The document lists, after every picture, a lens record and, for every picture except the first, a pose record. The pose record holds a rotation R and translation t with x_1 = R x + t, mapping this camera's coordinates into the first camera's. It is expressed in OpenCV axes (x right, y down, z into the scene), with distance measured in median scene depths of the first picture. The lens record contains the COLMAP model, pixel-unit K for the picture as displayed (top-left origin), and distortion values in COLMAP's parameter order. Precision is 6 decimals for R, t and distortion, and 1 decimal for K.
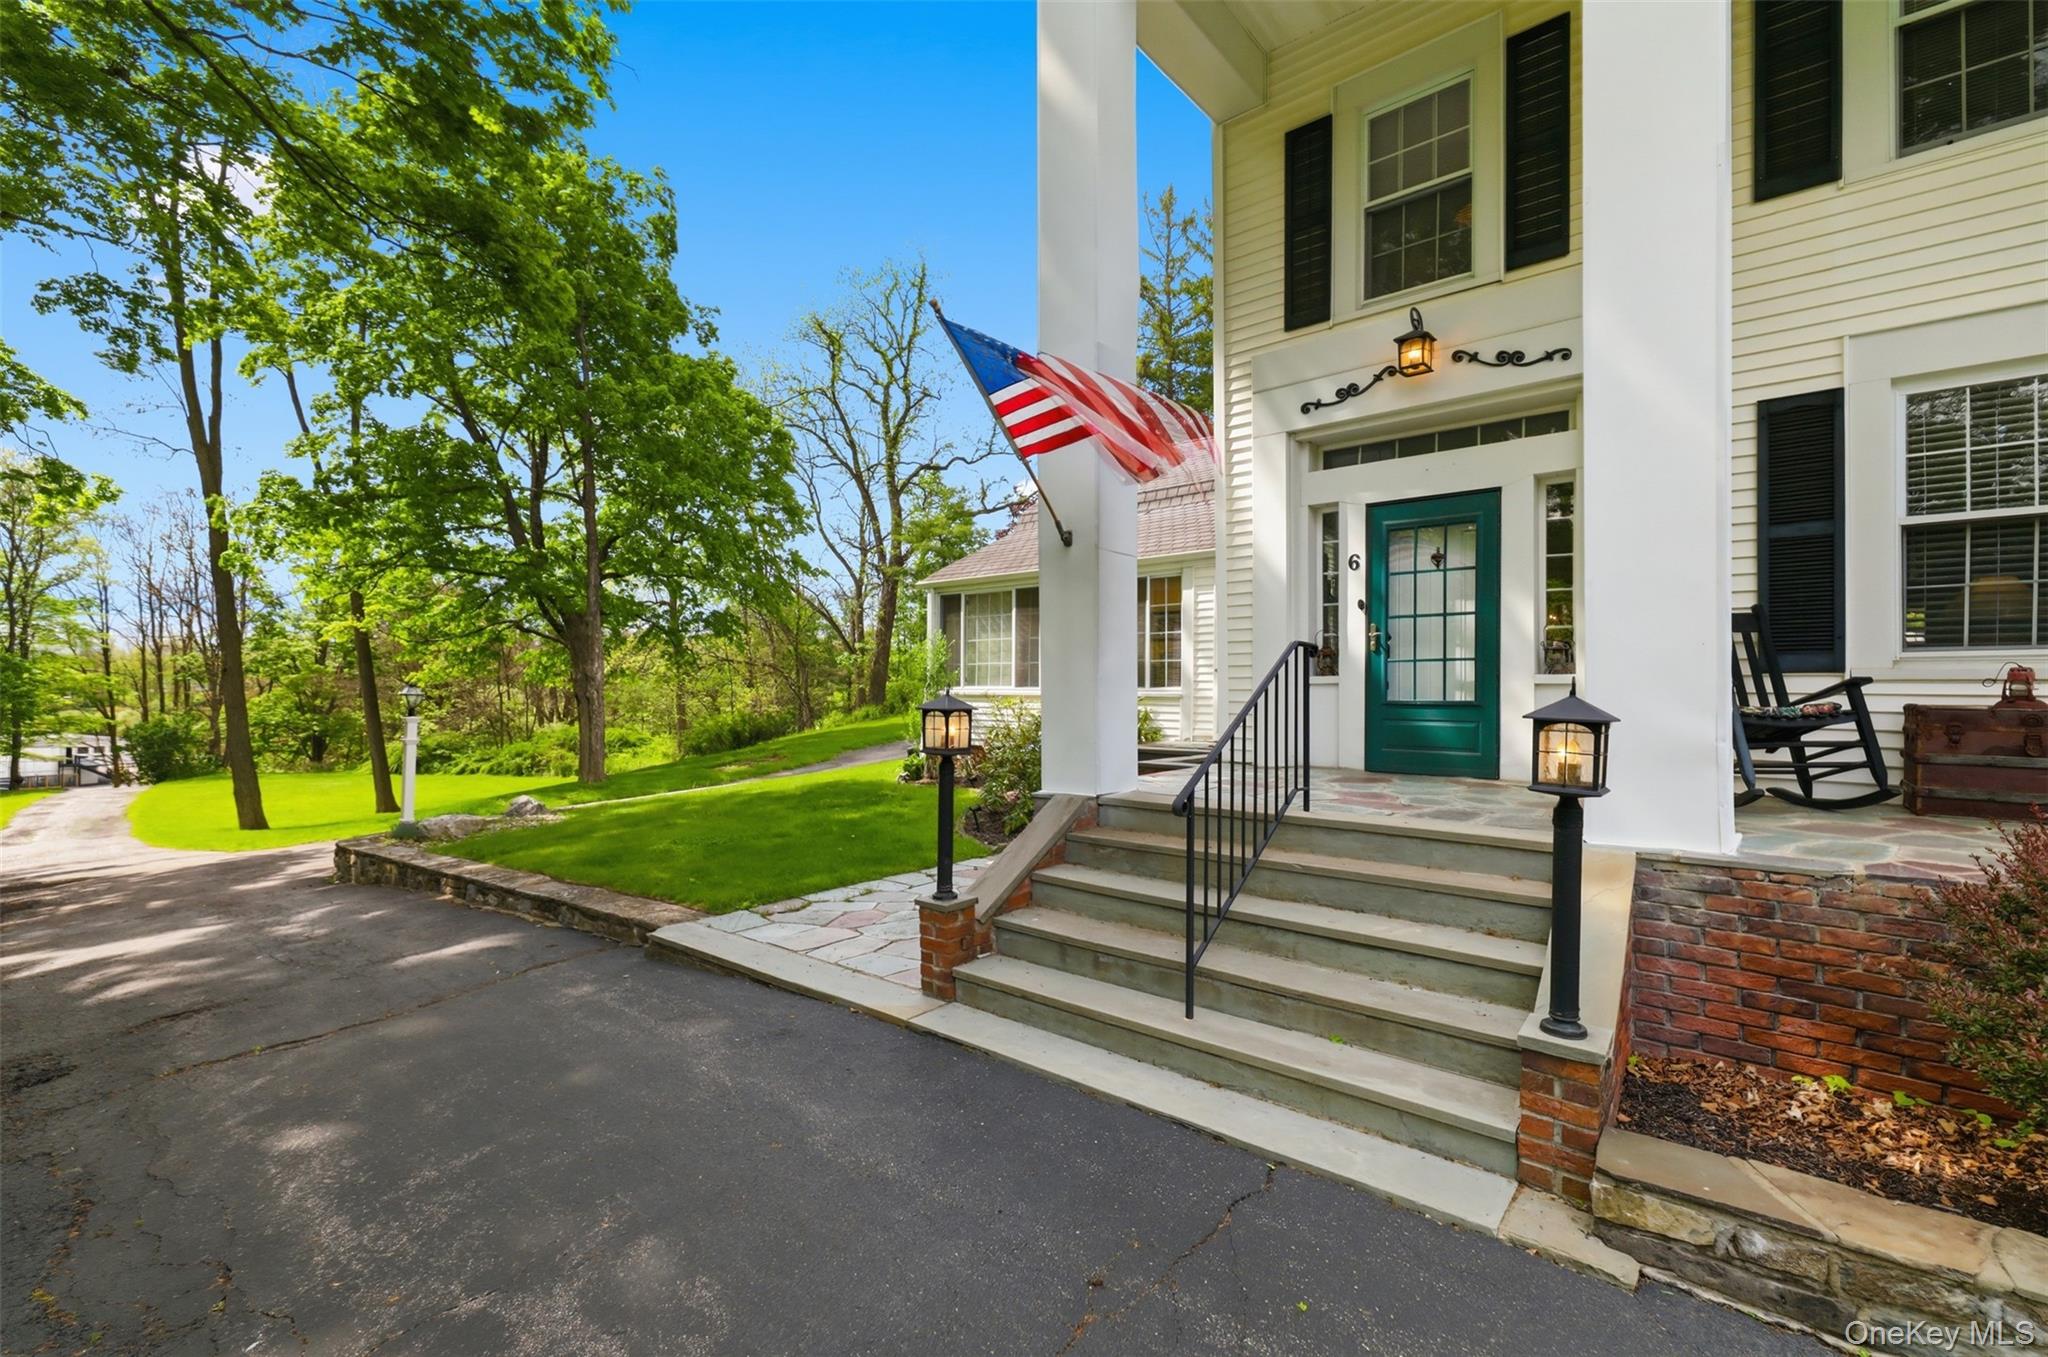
lens RADIAL K [[874.6, 0, 1031.7], [0, 874.6, 674.0], [0, 0, 1]] dist [0.011323, -0.003895]
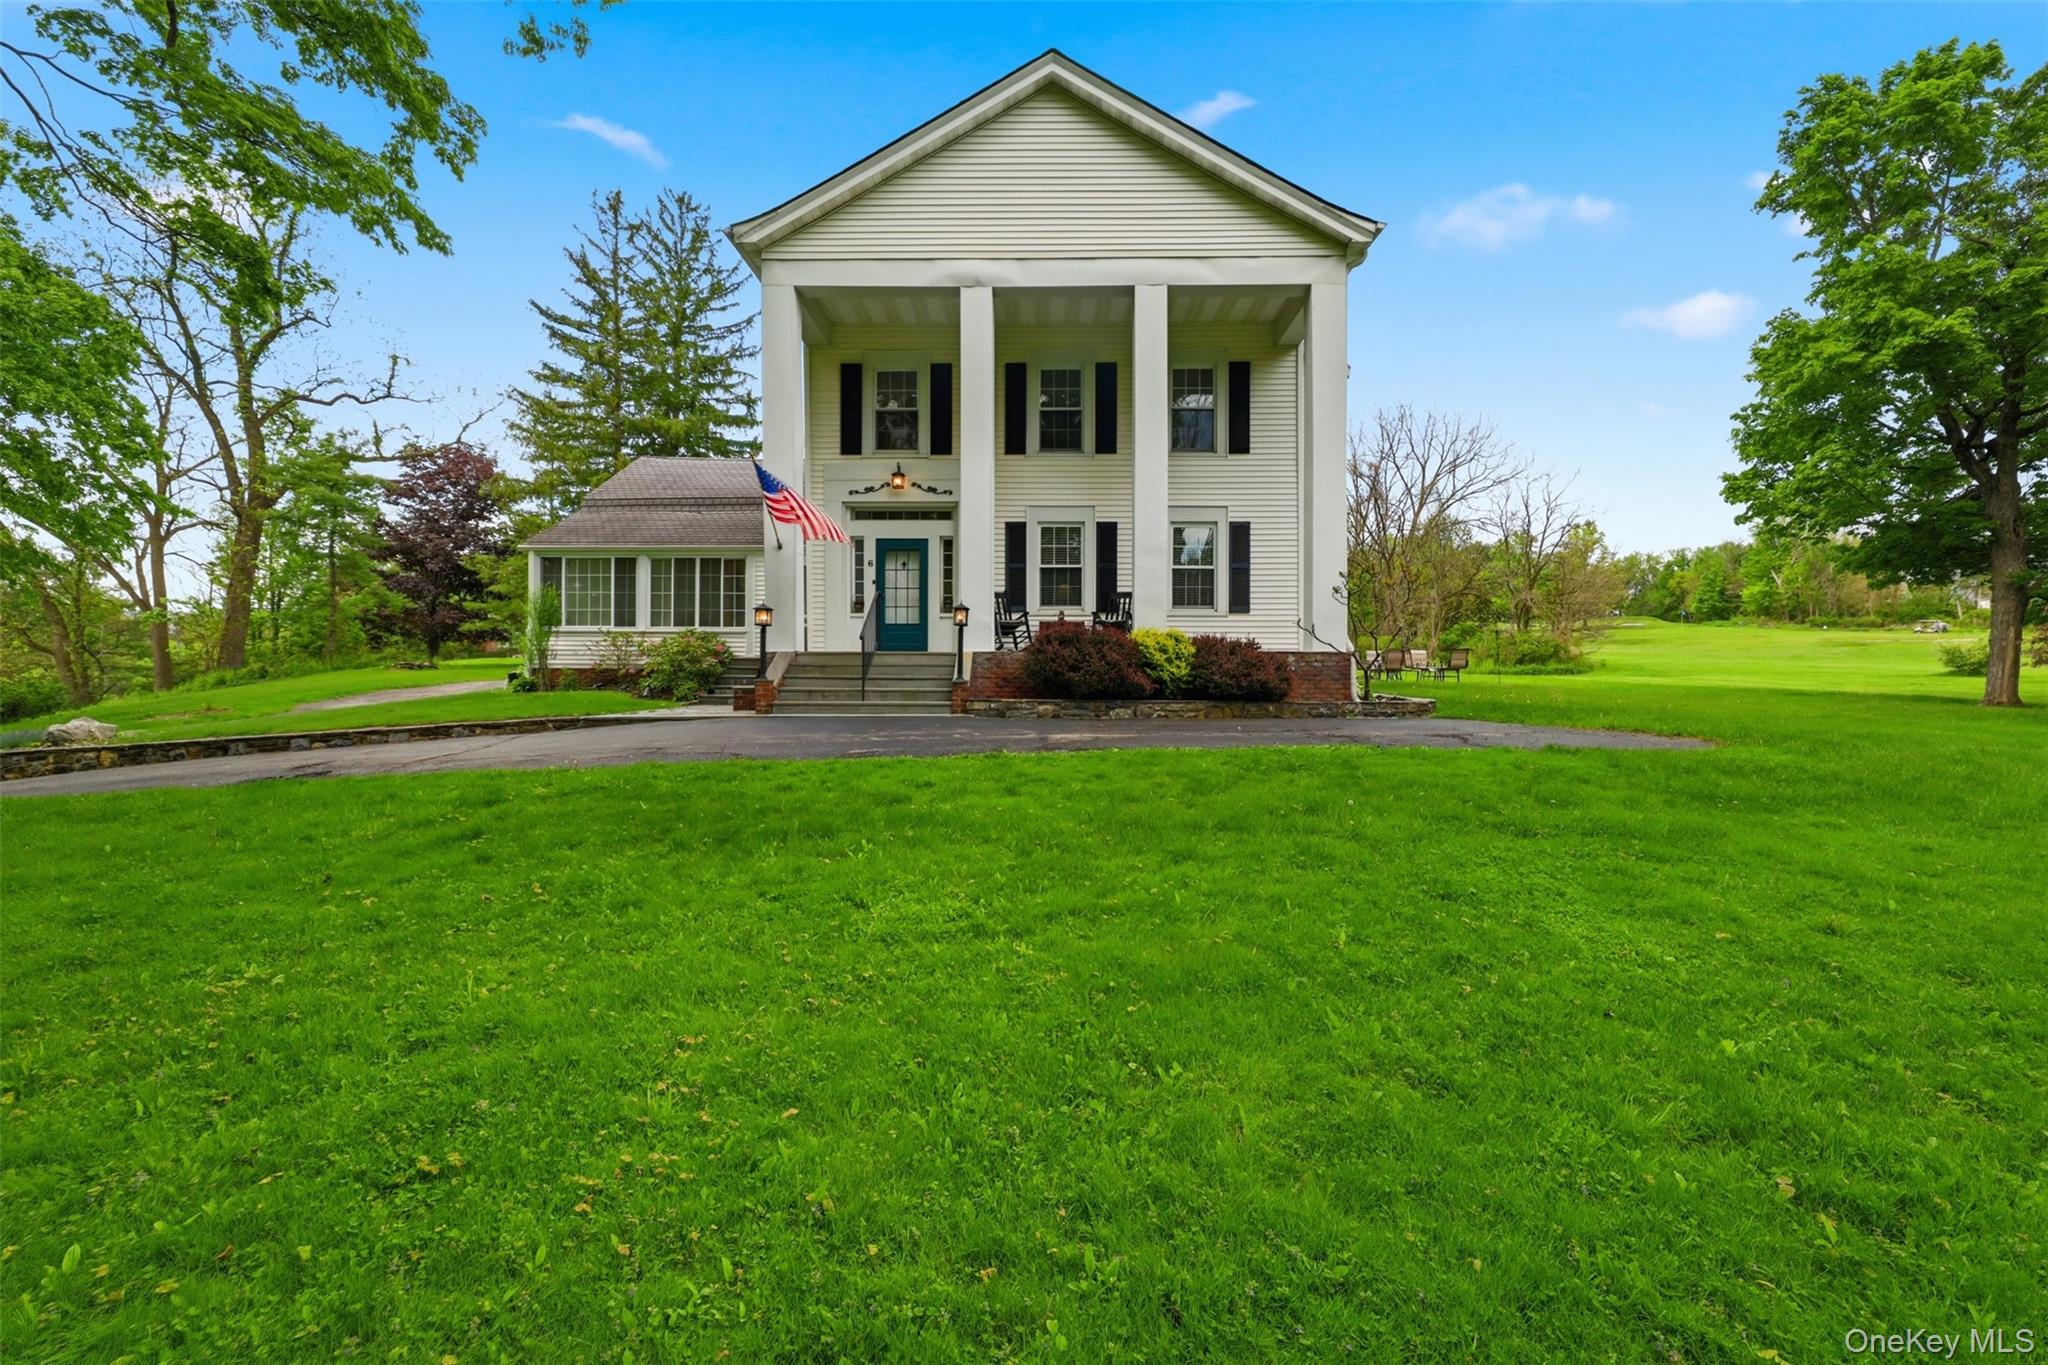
lens RADIAL K [[874.6, 0, 1038.2], [0, 874.6, 672.8], [0, 0, 1]] dist [0.011323, -0.003895]
pose [[0.773127, -0.000608, 0.634251, -0.778982], [-0.010785, 0.999842, 0.014105, 0.127860], [-0.634160, -0.017745, 0.772998, -1.102657]]
